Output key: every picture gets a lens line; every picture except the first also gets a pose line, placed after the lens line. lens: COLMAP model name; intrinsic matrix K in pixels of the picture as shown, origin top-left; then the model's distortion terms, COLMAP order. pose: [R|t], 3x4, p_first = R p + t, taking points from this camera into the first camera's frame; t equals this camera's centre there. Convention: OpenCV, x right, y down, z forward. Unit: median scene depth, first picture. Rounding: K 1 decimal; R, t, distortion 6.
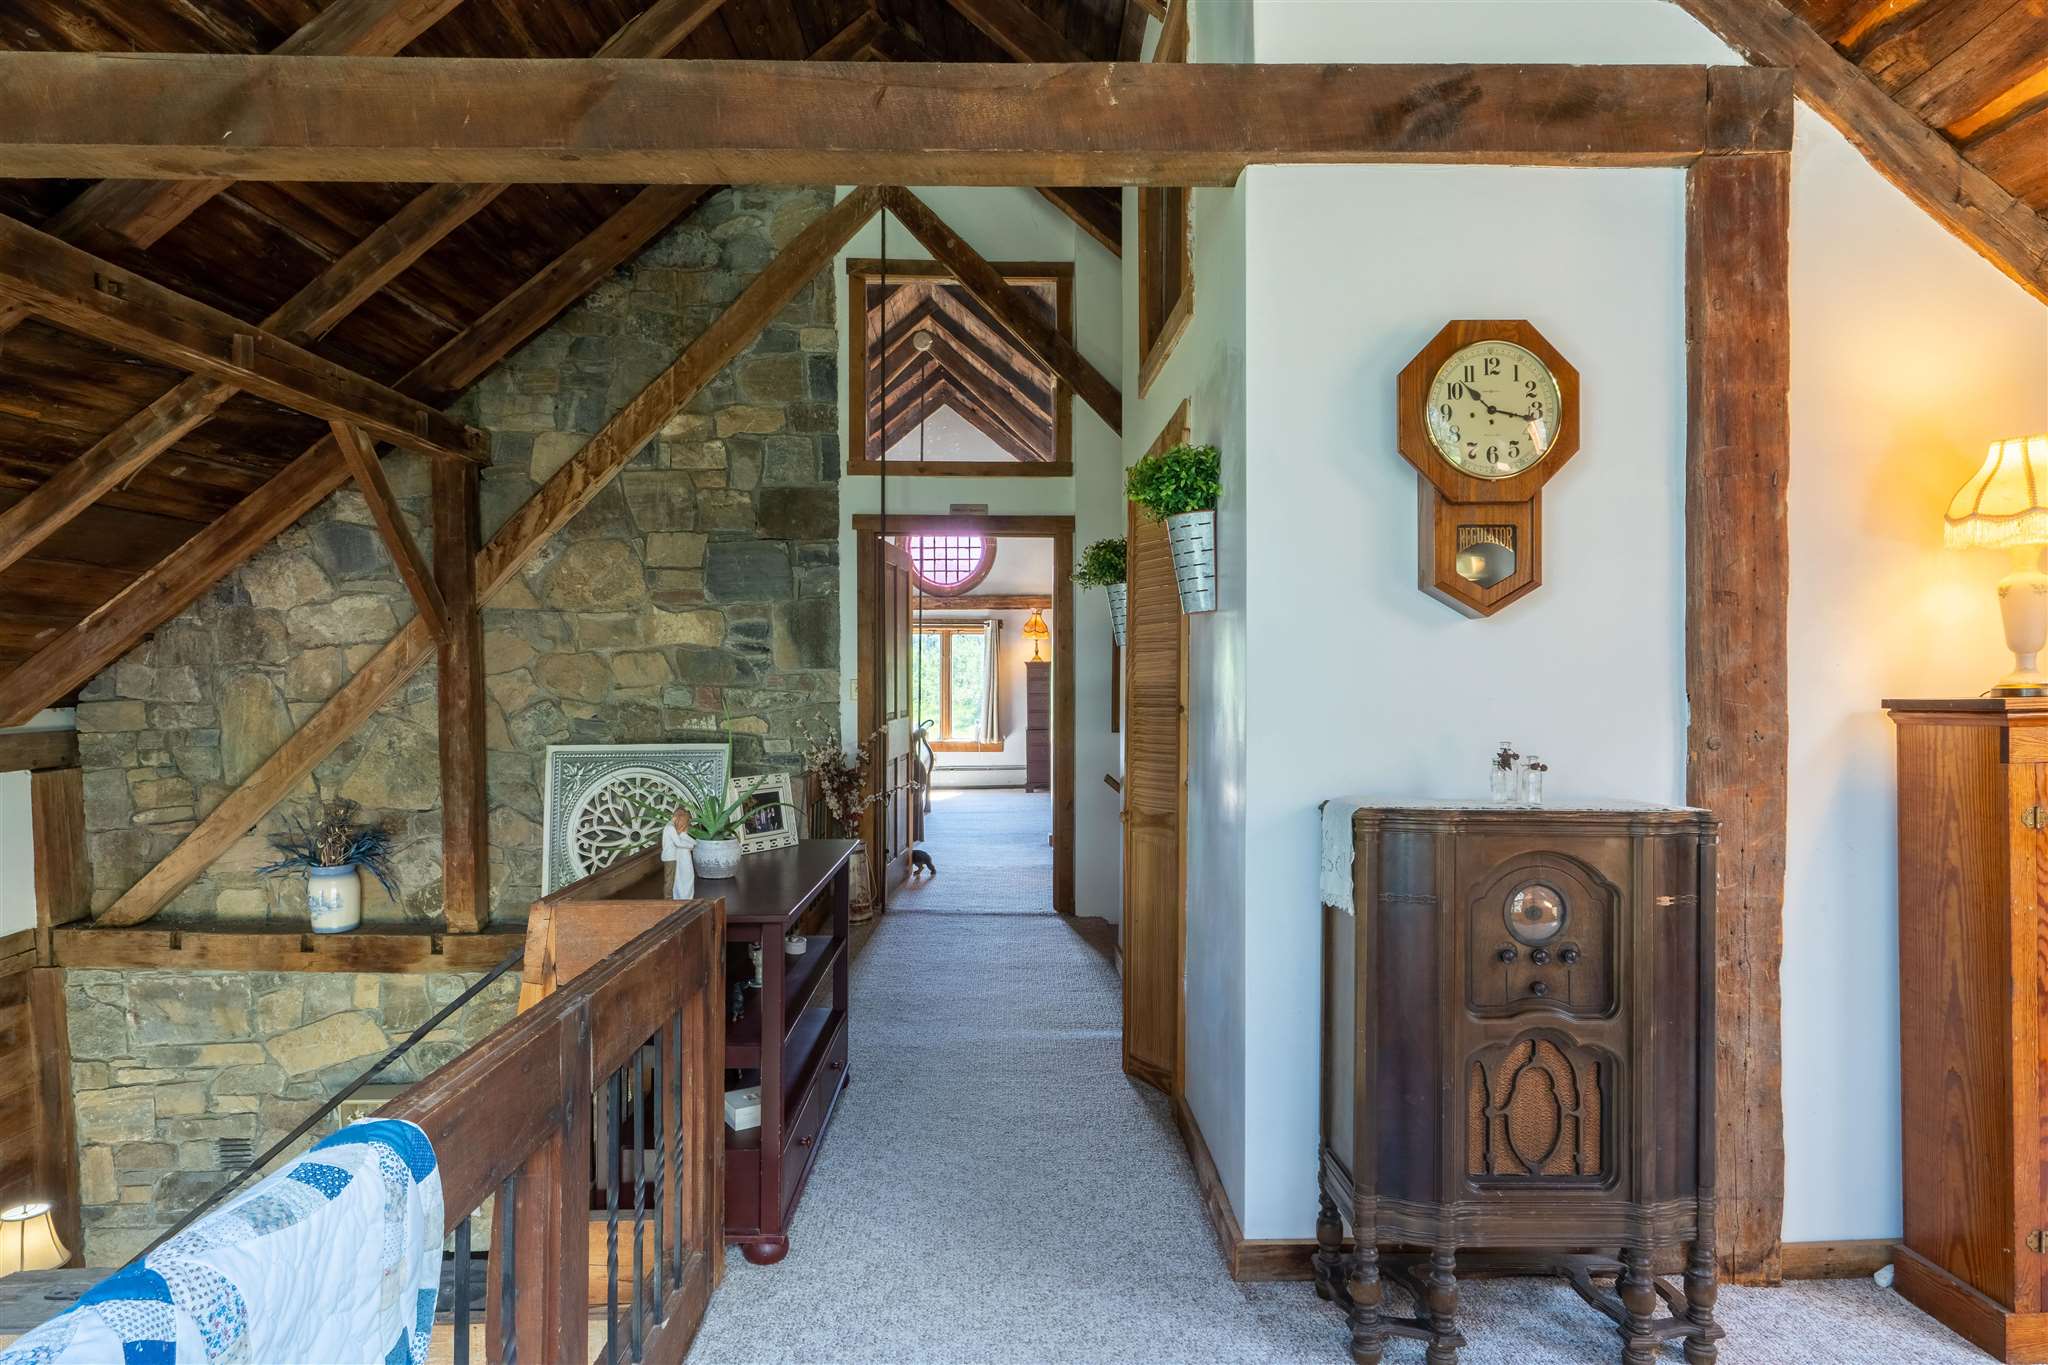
lens RADIAL K [[1125.2, 0, 1008.4], [0, 1125.2, 732.5], [0, 0, 1]] dist [-0.000434, -0.001162]
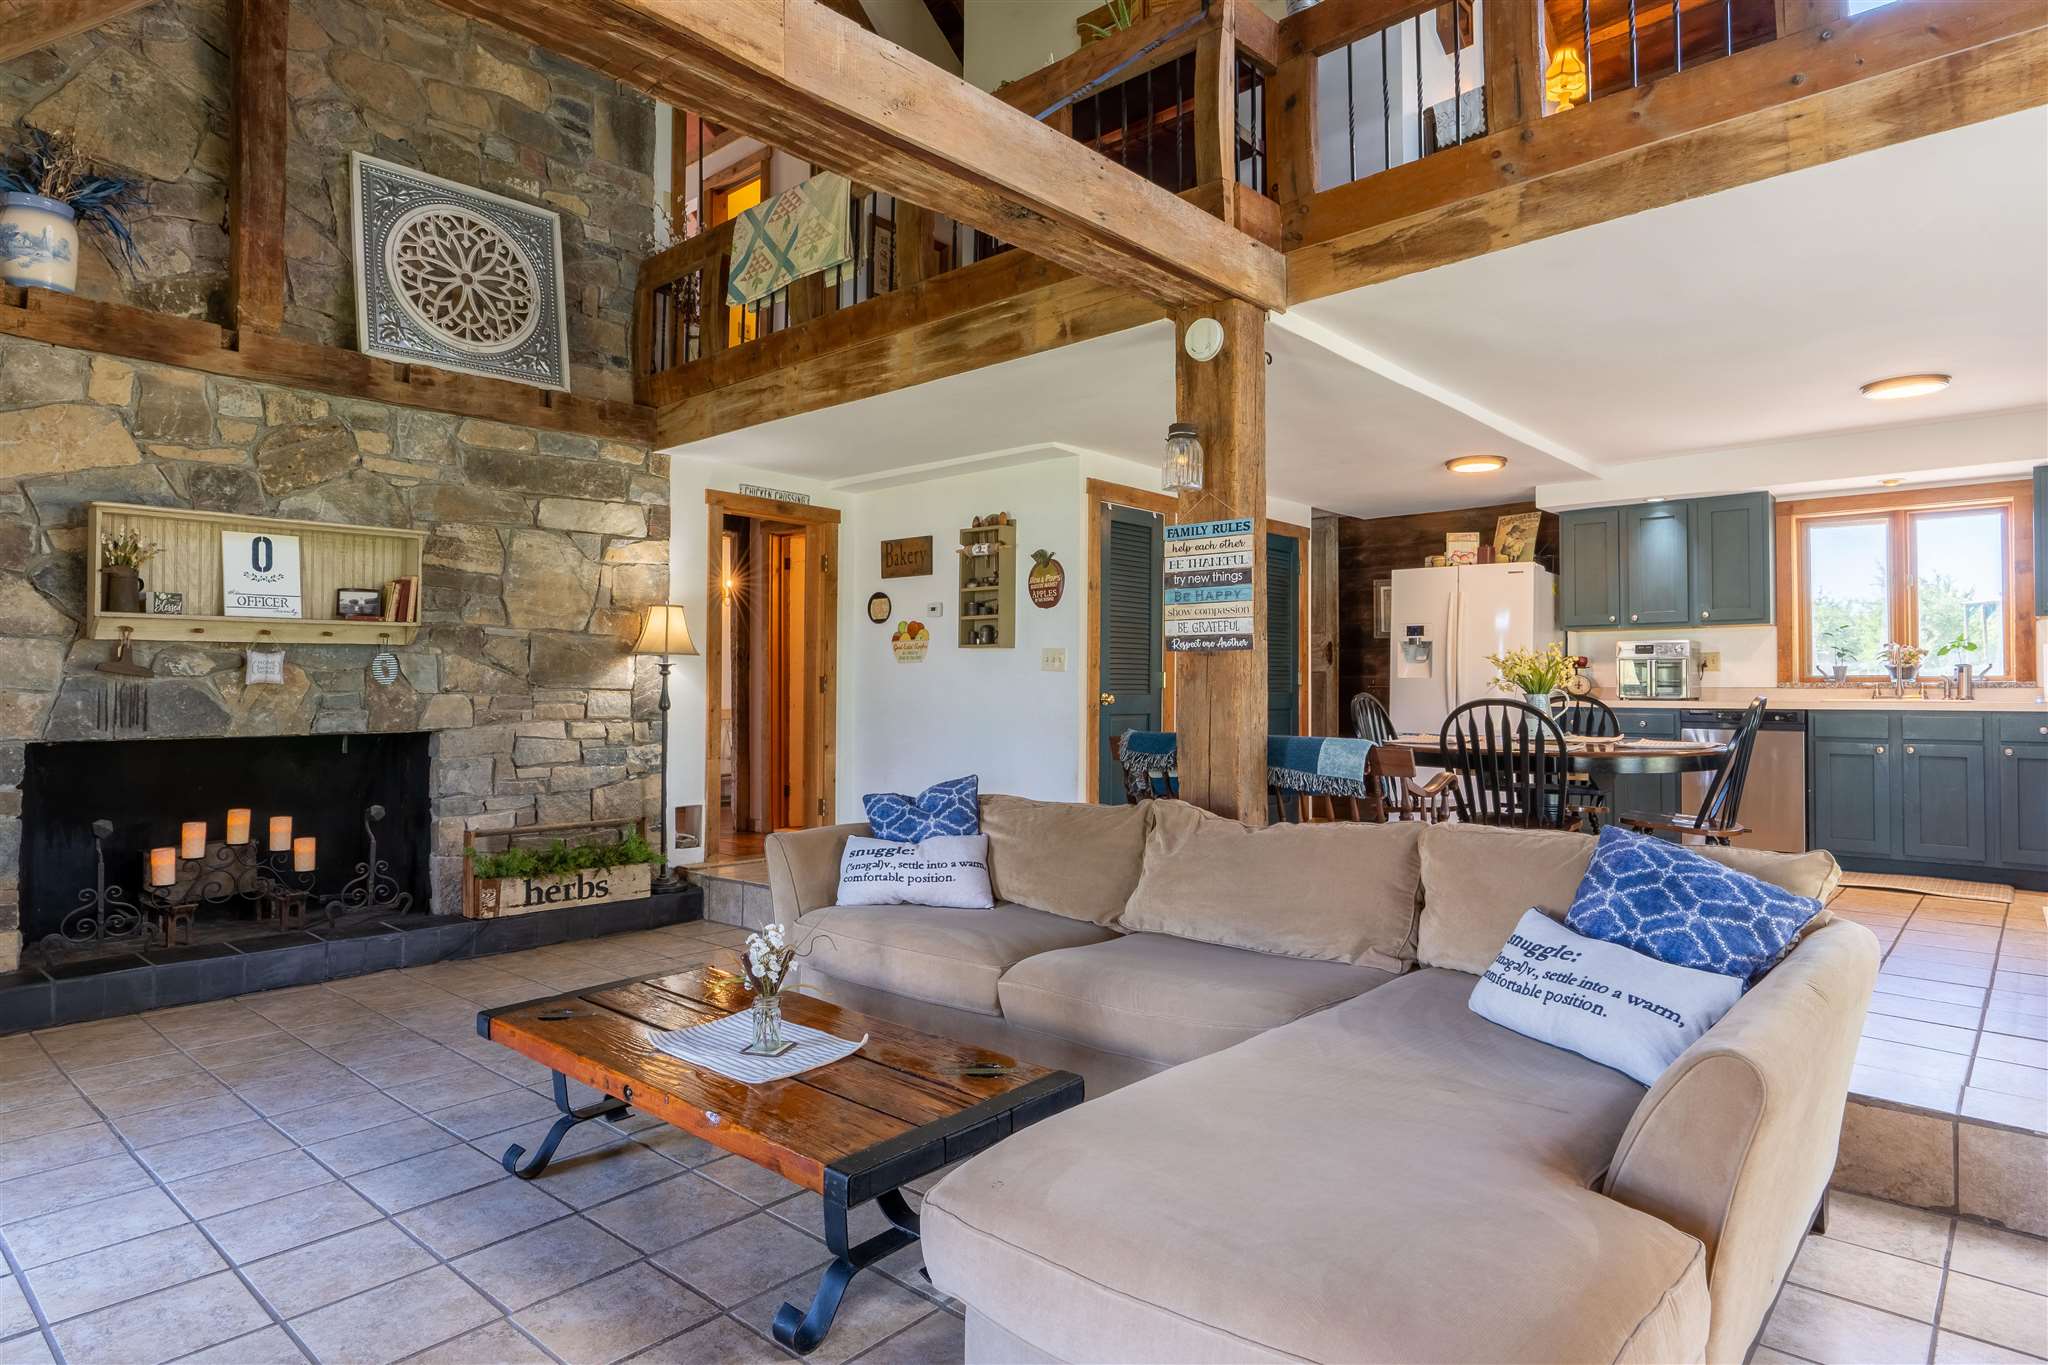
lens RADIAL K [[1145.0, 0, 1035.1], [0, 1145.0, 673.1], [0, 0, 1]] dist [-0.004532, 0.002941]
pose [[0.681641, 0.011359, 0.731599, -0.693586], [0.024767, 0.998948, -0.038586, 0.461185], [-0.731268, 0.044421, 0.680642, 0.037773]]
